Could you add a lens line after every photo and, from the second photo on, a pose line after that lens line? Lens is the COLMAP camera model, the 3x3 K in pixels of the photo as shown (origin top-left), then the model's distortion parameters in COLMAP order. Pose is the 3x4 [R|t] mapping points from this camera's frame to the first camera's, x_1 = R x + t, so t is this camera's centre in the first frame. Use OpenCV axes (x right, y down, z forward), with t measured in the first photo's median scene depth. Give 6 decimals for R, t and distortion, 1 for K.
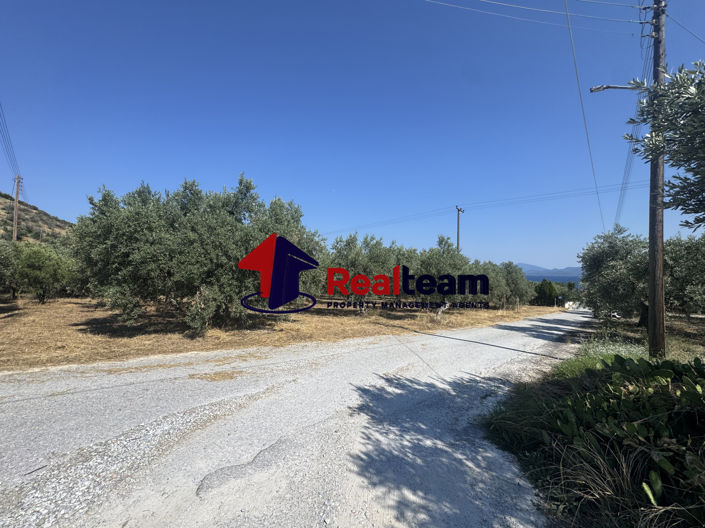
lens RADIAL K [[281.0, 0, 351.6], [0, 281.0, 264.4], [0, 0, 1]] dist [-0.002591, 0.000403]
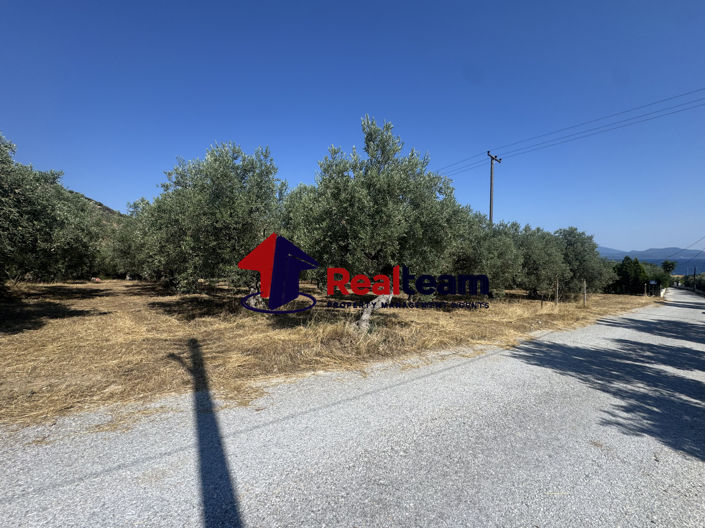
lens RADIAL K [[281.0, 0, 352.3], [0, 281.0, 264.1], [0, 0, 1]] dist [-0.002591, 0.000403]
pose [[0.987272, -0.013354, -0.158482, 0.644008], [0.020642, 0.998799, 0.044425, 0.144692], [0.157698, -0.047131, 0.986362, 1.081867]]
